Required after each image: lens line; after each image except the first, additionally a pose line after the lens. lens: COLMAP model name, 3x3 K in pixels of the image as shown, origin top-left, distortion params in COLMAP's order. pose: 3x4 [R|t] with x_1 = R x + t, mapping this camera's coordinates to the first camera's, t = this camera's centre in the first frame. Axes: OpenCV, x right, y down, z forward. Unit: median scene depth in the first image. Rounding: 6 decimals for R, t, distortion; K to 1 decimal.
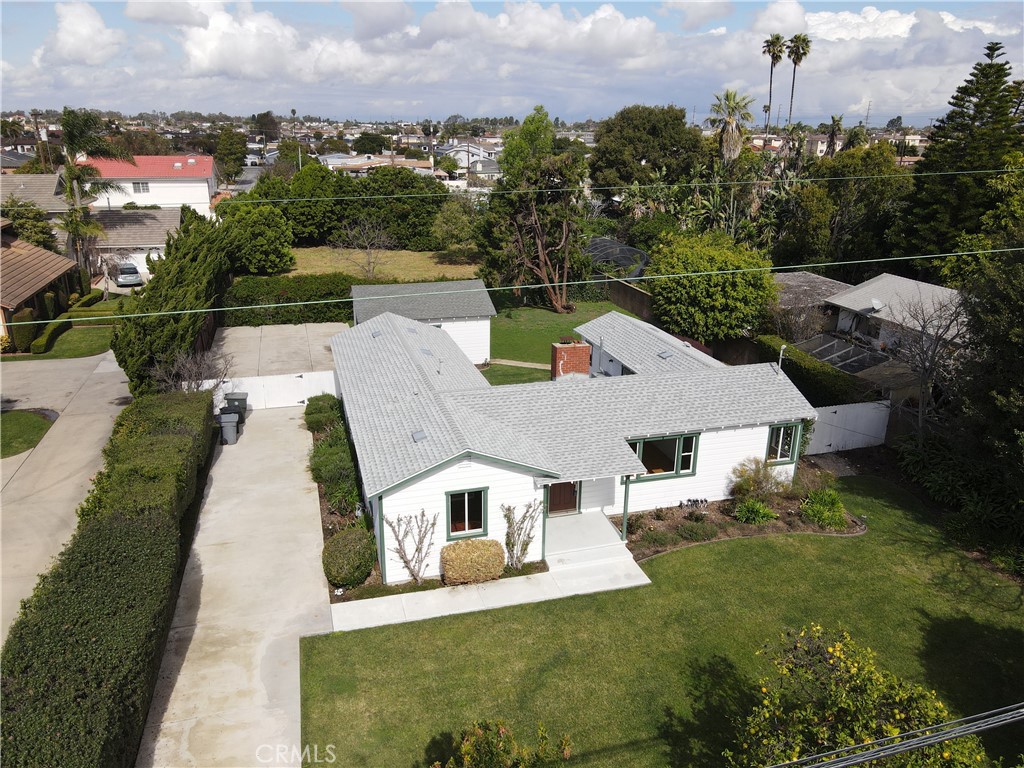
lens RADIAL K [[752.6, 0, 505.6], [0, 752.6, 387.2], [0, 0, 1]] dist [-0.003966, 0.041706]
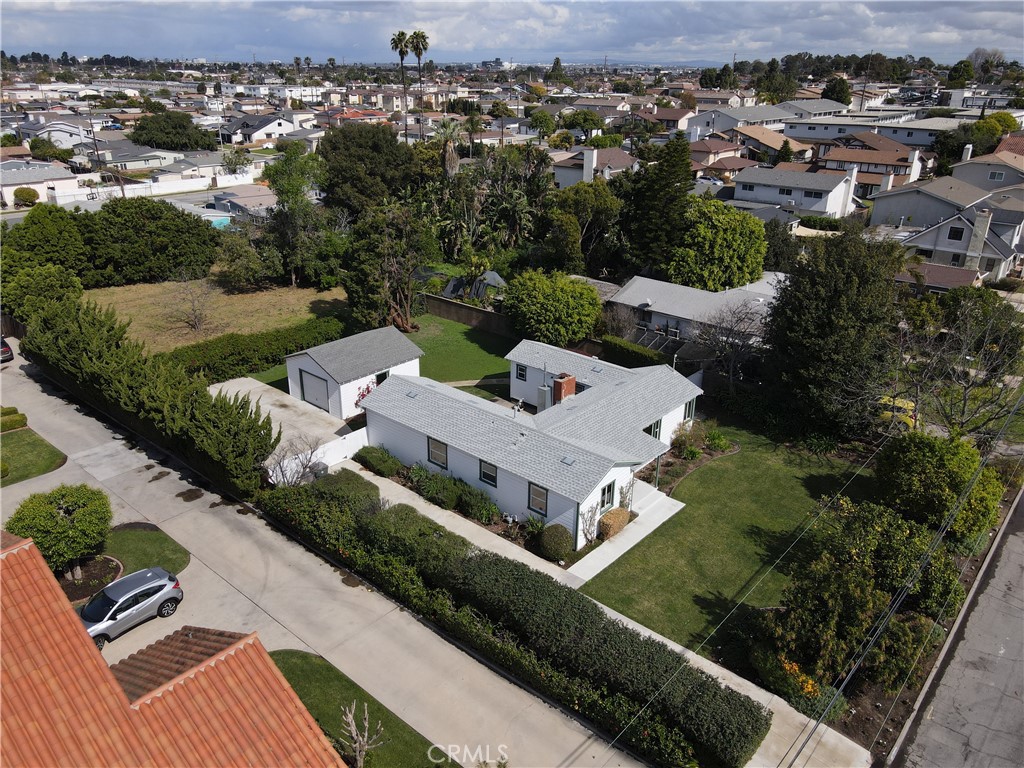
lens RADIAL K [[751.6, 0, 512.0], [0, 751.6, 384.0], [0, 0, 1]] dist [-0.002186, 0.015320]
pose [[0.839980, -0.212350, 0.499340, -0.851728], [0.175045, 0.977089, 0.121062, -0.273351], [-0.513607, -0.014283, 0.857907, -0.304266]]
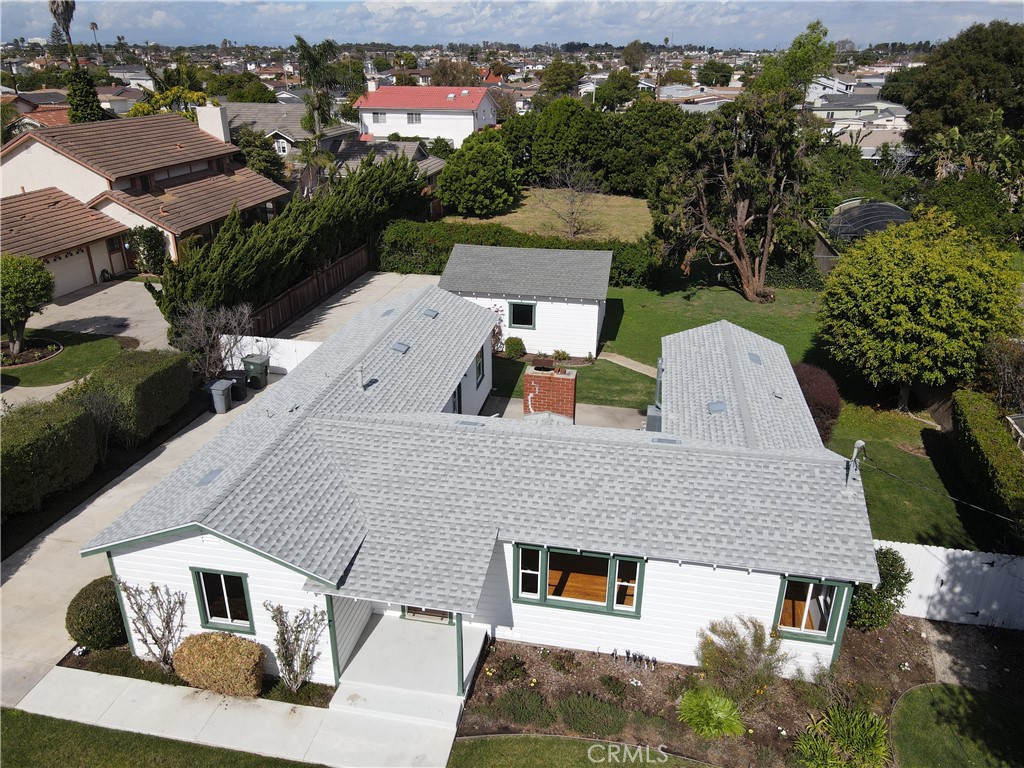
lens RADIAL K [[755.3, 0, 507.2], [0, 755.3, 383.7], [0, 0, 1]] dist [-0.009505, 0.036320]
pose [[0.893148, 0.174917, -0.414355, 0.370727], [-0.142850, 0.983897, 0.107431, -0.125050], [0.426474, -0.036761, 0.903752, 0.379829]]
